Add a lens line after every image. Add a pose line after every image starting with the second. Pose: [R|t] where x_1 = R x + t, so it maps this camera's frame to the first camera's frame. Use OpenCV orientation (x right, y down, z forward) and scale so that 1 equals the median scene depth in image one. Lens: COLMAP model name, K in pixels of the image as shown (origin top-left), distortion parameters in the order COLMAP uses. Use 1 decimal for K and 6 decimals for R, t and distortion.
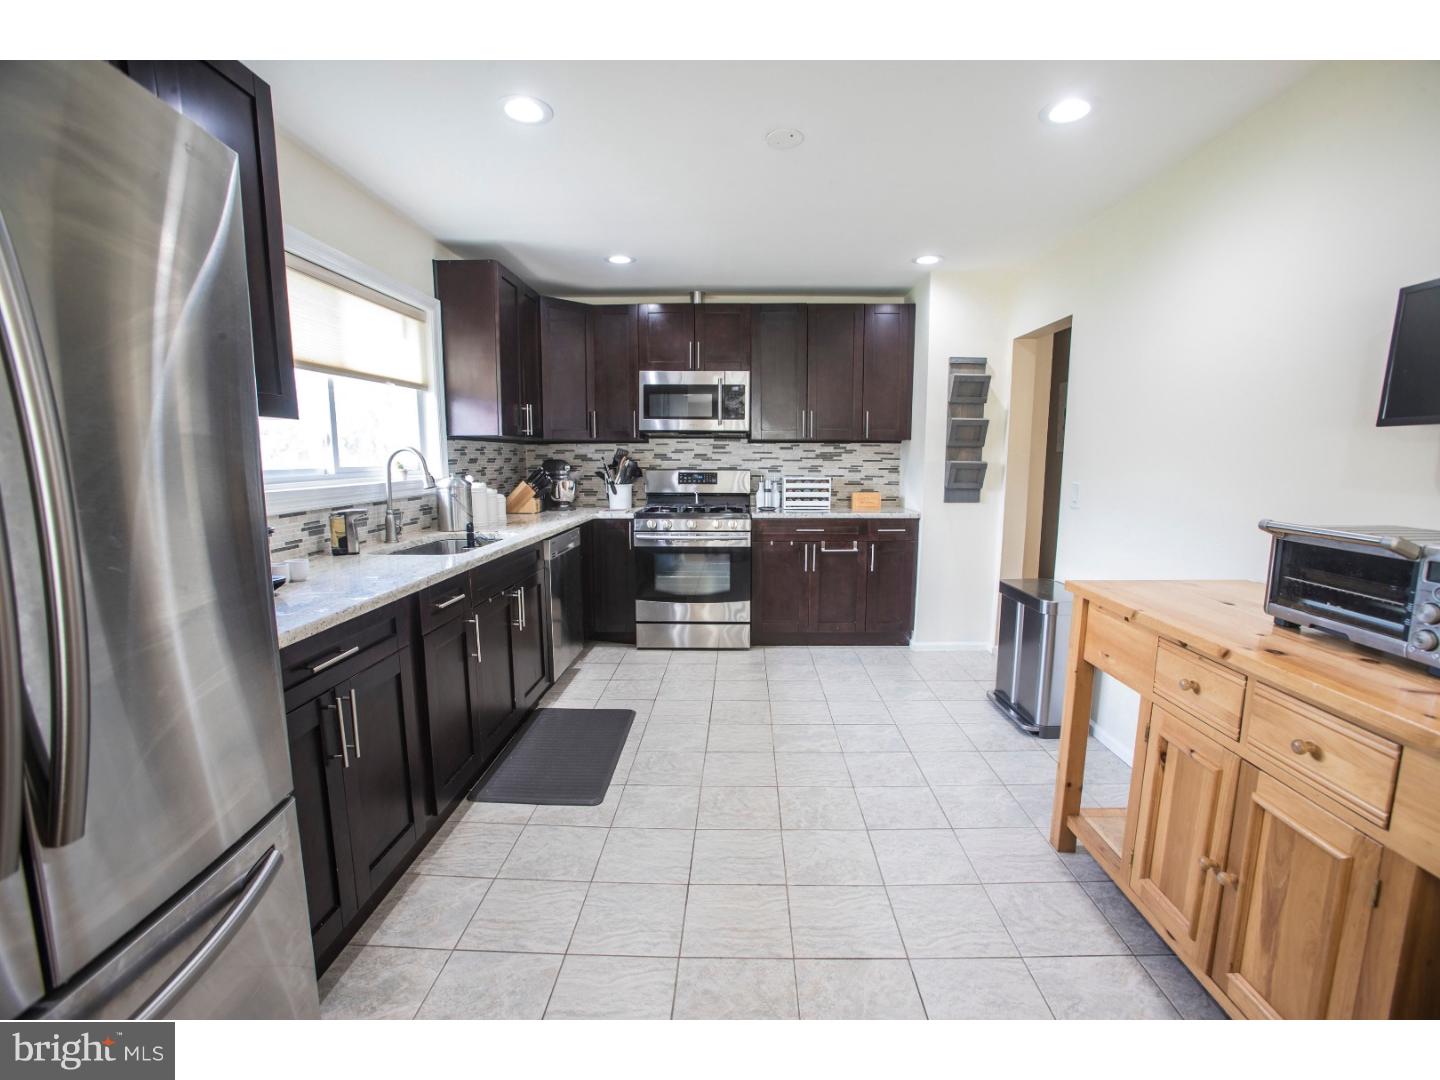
lens RADIAL K [[662.5, 0, 734.7], [0, 662.5, 549.2], [0, 0, 1]] dist [-0.088590, 0.046225]
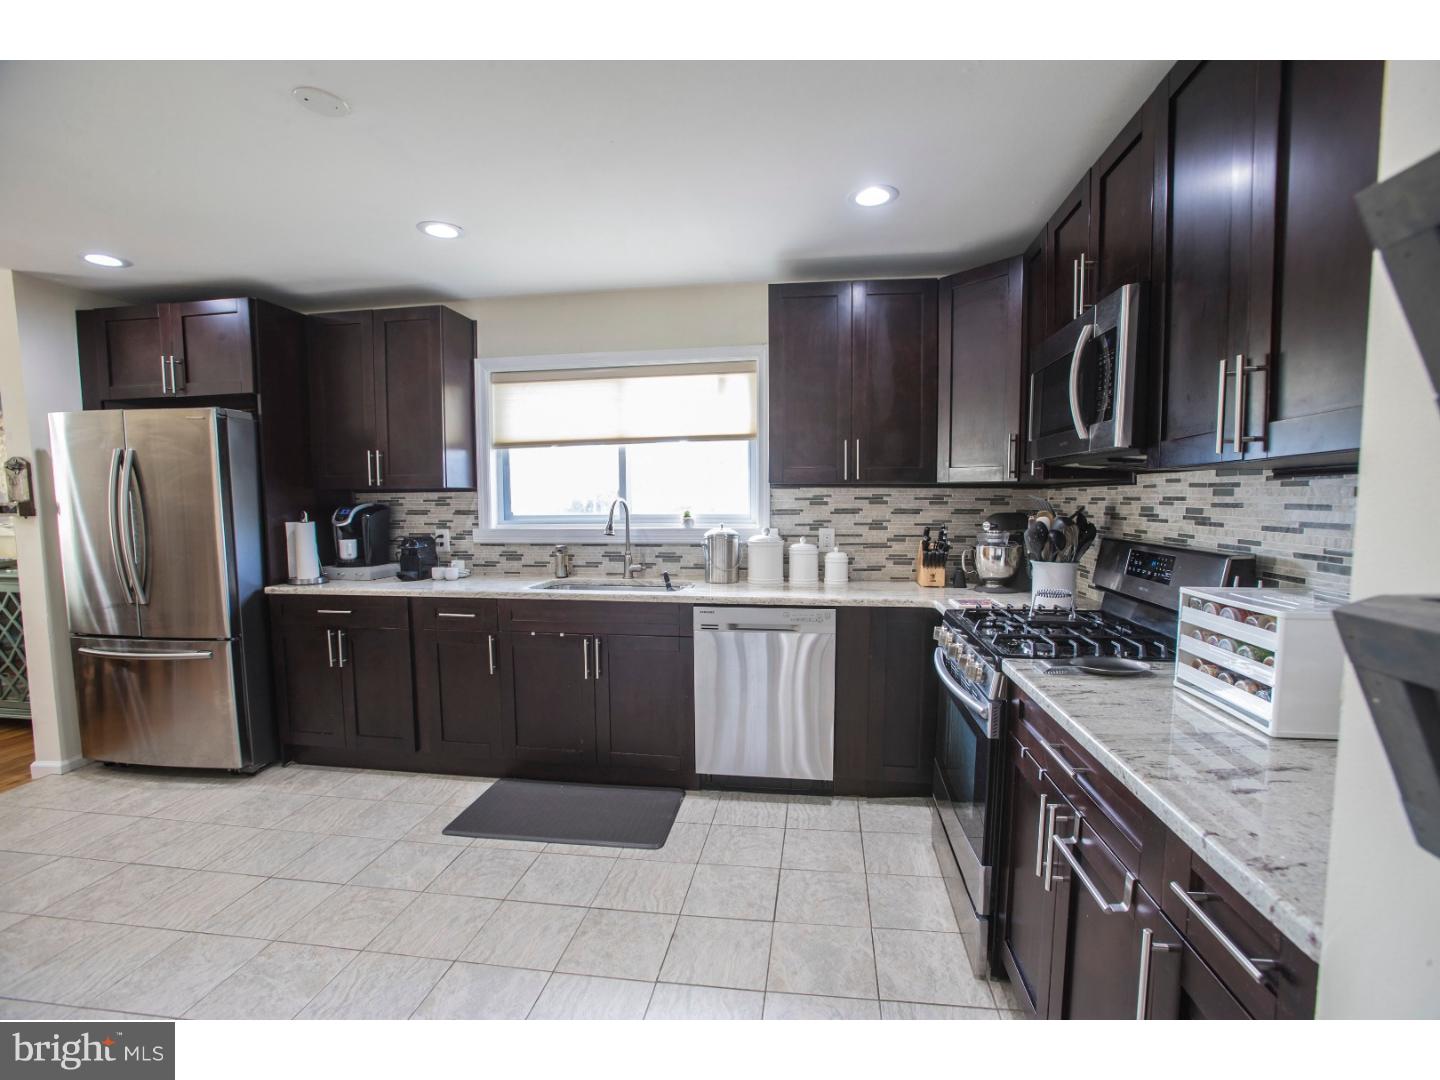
lens RADIAL K [[662.5, 0, 734.7], [0, 662.5, 549.2], [0, 0, 1]] dist [-0.088590, 0.046225]
pose [[-0.125679, 0.075745, -0.989175, 0.421342], [-0.134206, 0.986617, 0.092601, -0.131789], [0.982951, 0.144392, -0.113832, 0.862845]]
